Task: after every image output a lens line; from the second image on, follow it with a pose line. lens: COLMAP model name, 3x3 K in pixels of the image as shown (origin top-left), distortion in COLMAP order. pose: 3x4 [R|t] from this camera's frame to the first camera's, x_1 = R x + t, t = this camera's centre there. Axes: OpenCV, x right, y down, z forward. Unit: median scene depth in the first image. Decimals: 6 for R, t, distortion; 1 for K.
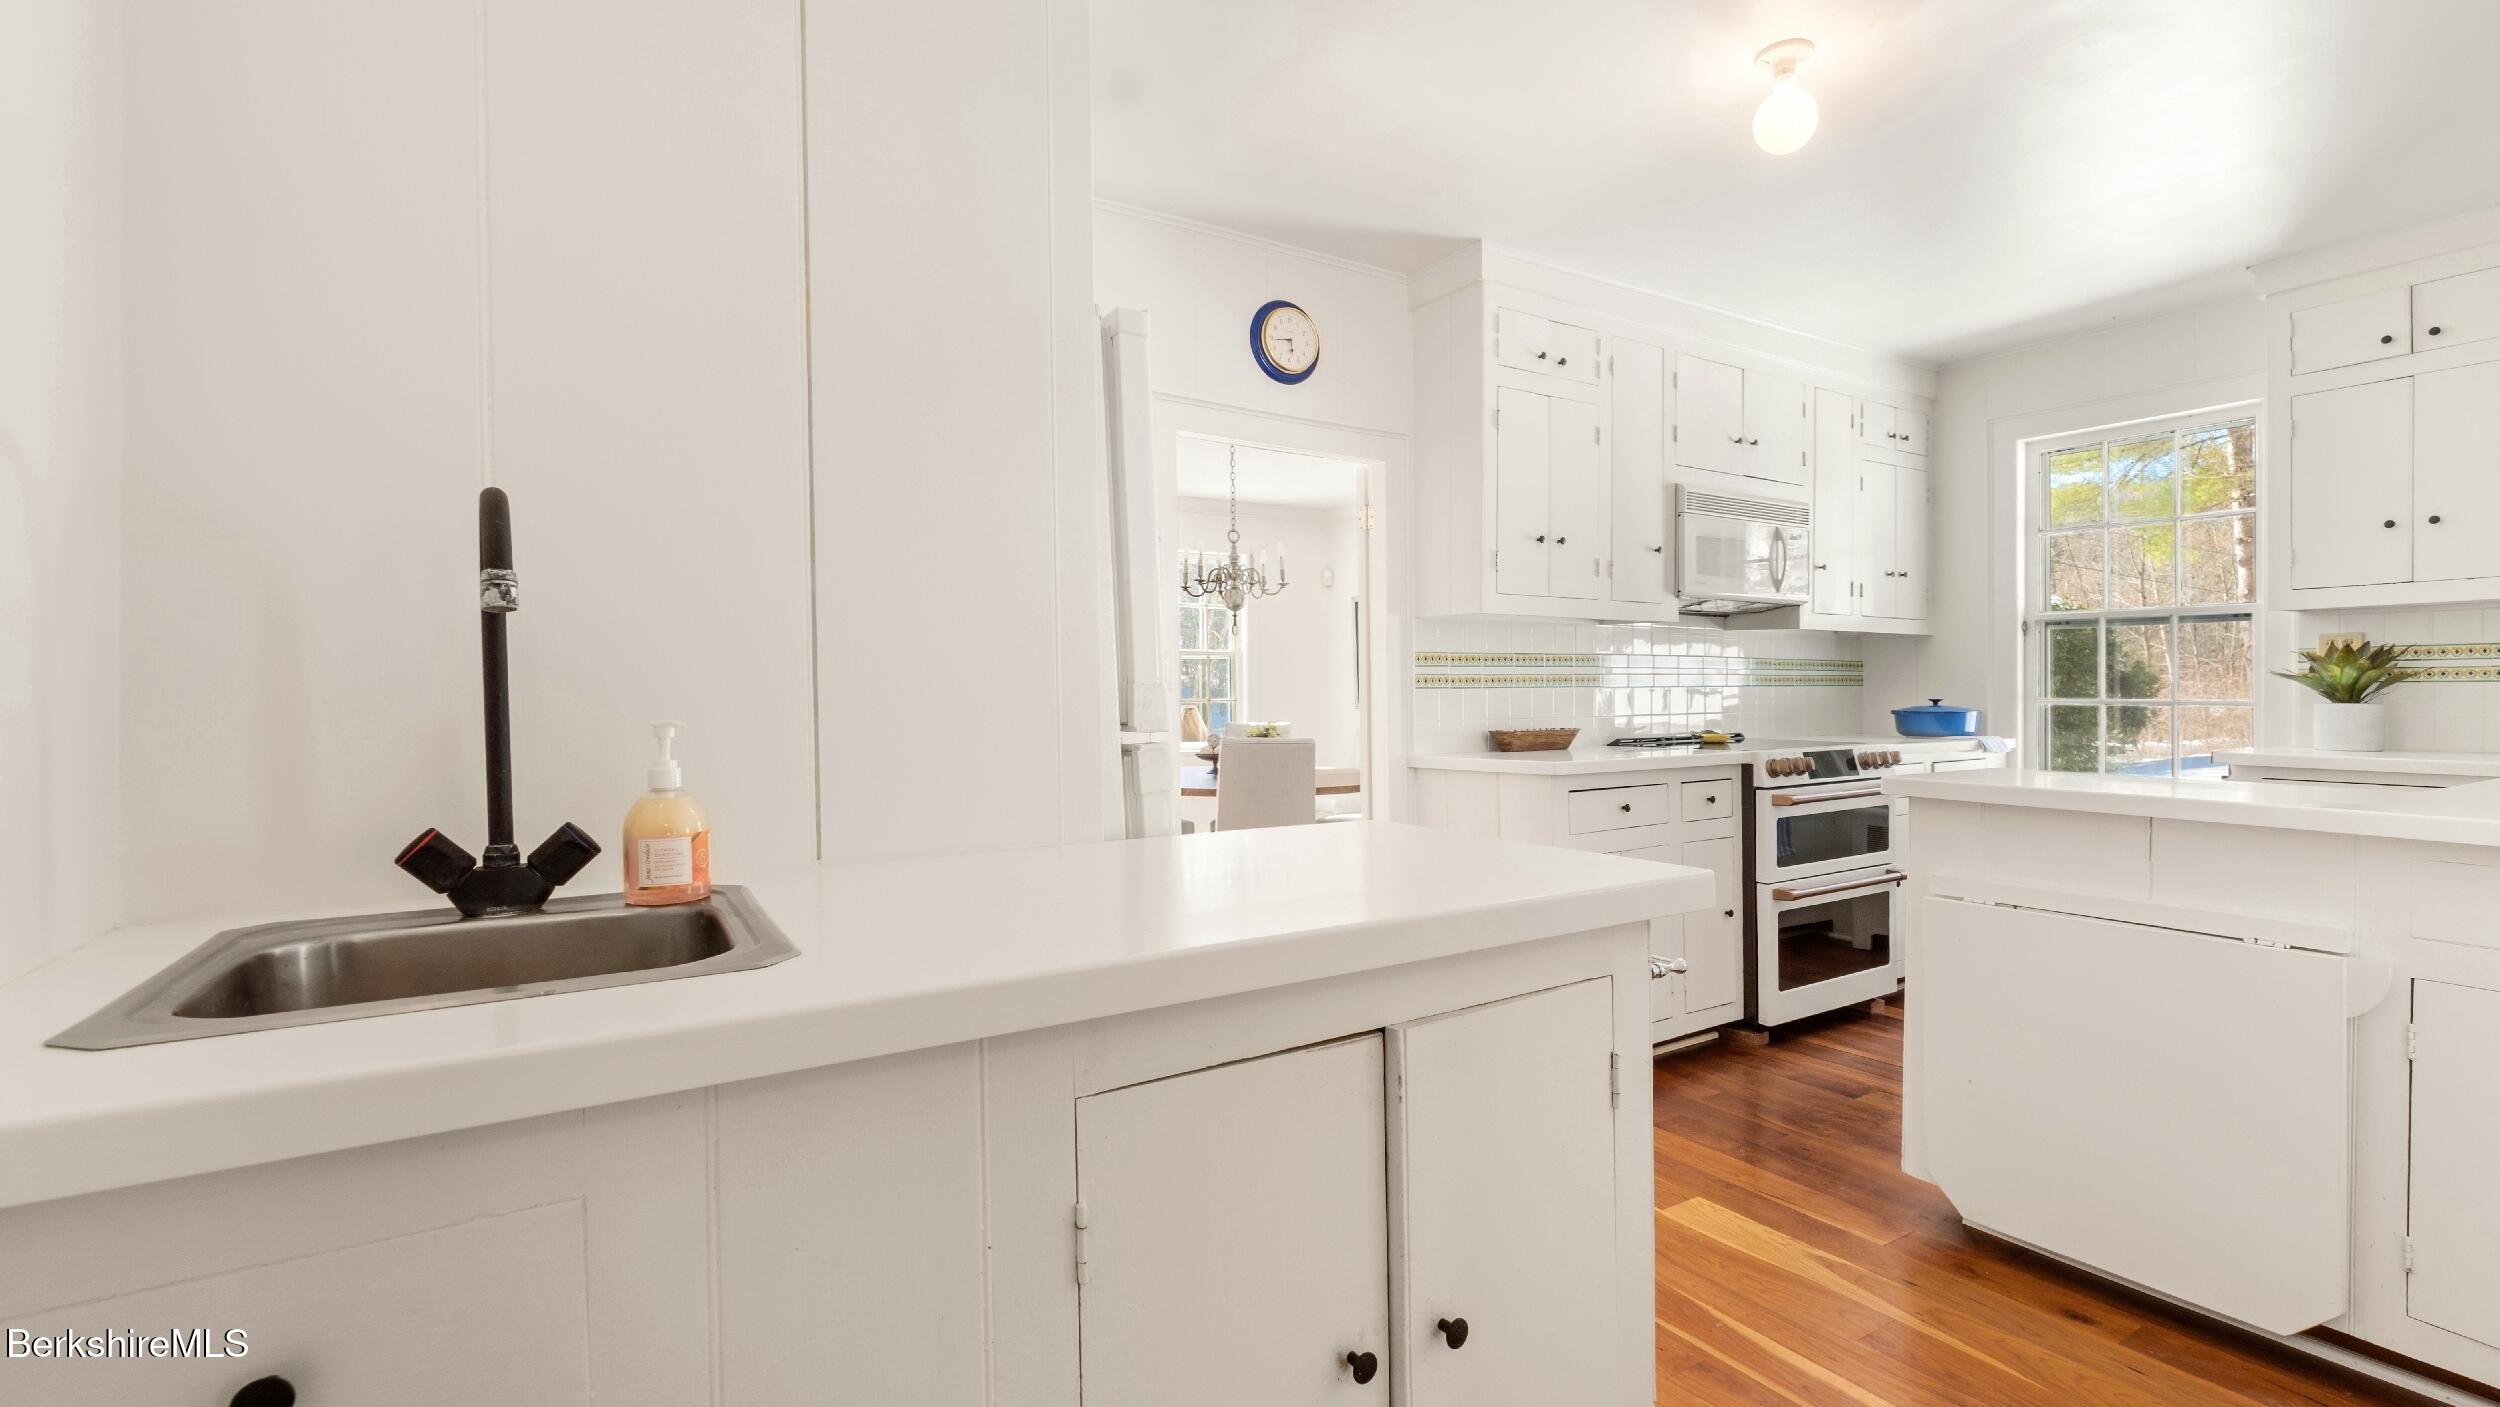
lens RADIAL K [[1209.5, 0, 1250.0], [0, 1209.5, 703.5], [0, 0, 1]] dist [0.000571, 0.000108]
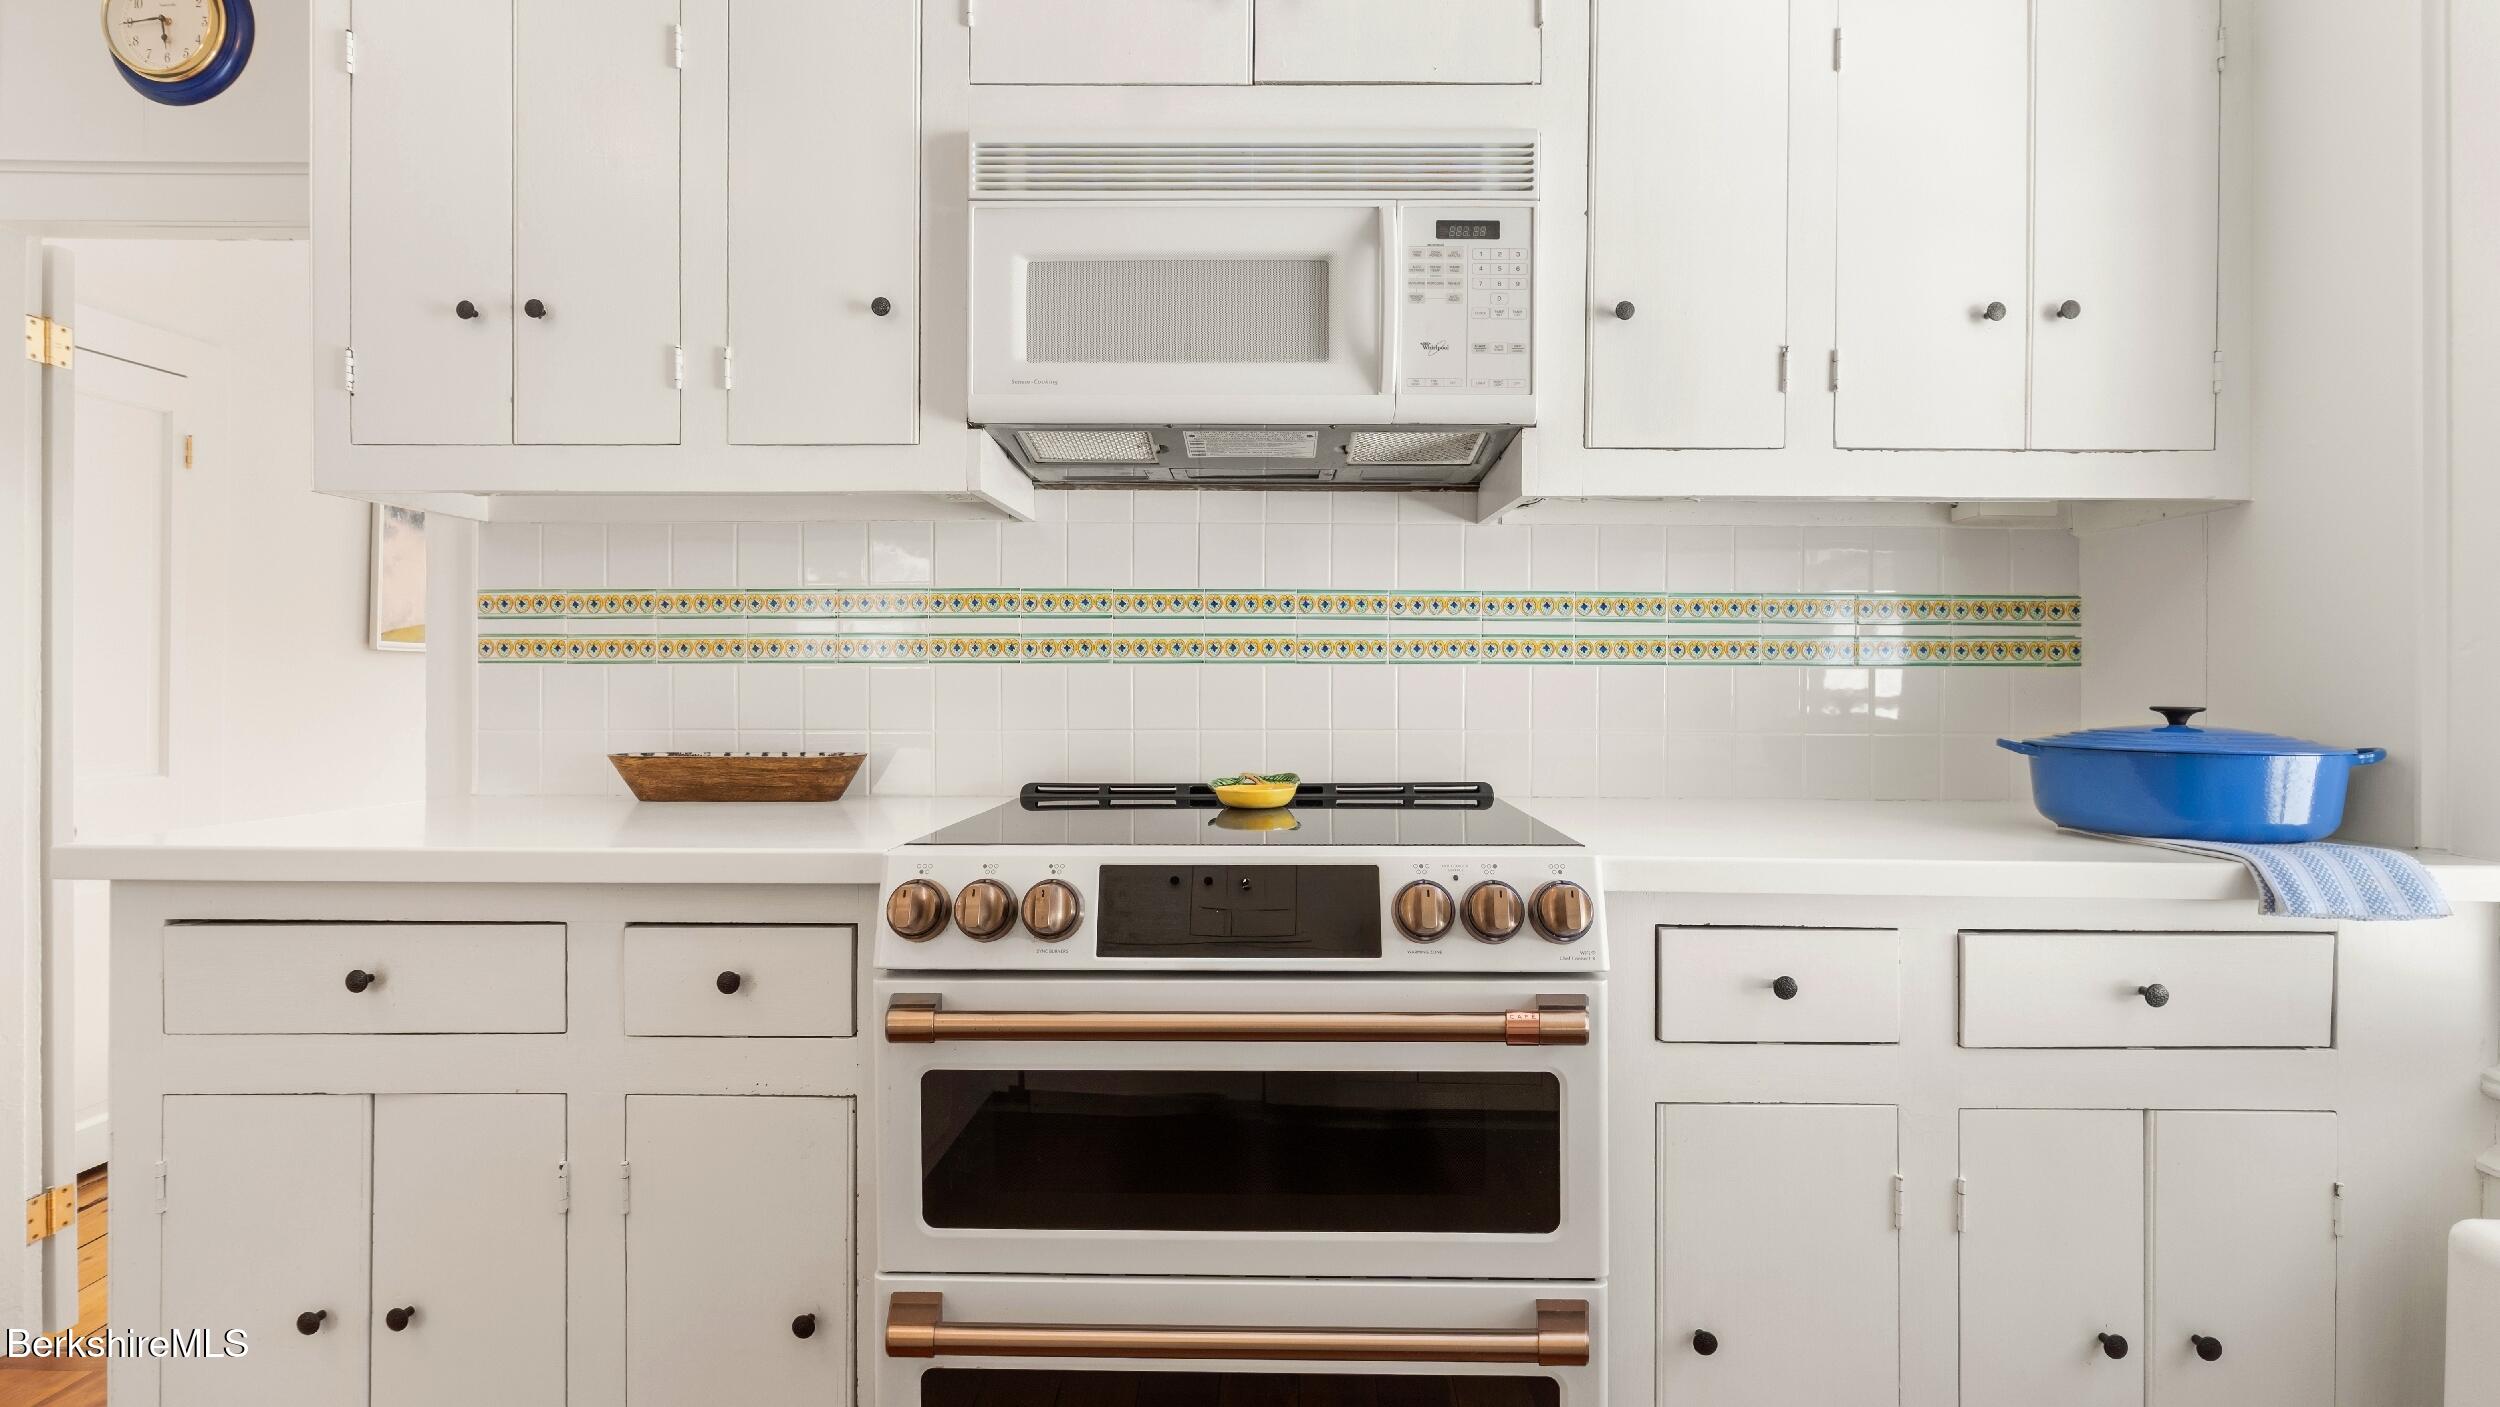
lens RADIAL K [[1224.1, 0, 1250.0], [0, 1224.1, 703.5], [0, 0, 1]] dist [-0.055198, 0.000261]
pose [[0.821108, 0.024025, -0.570266, 0.660051], [-0.012477, 0.999631, 0.024149, -0.011093], [0.570636, -0.012713, 0.821105, 0.748156]]
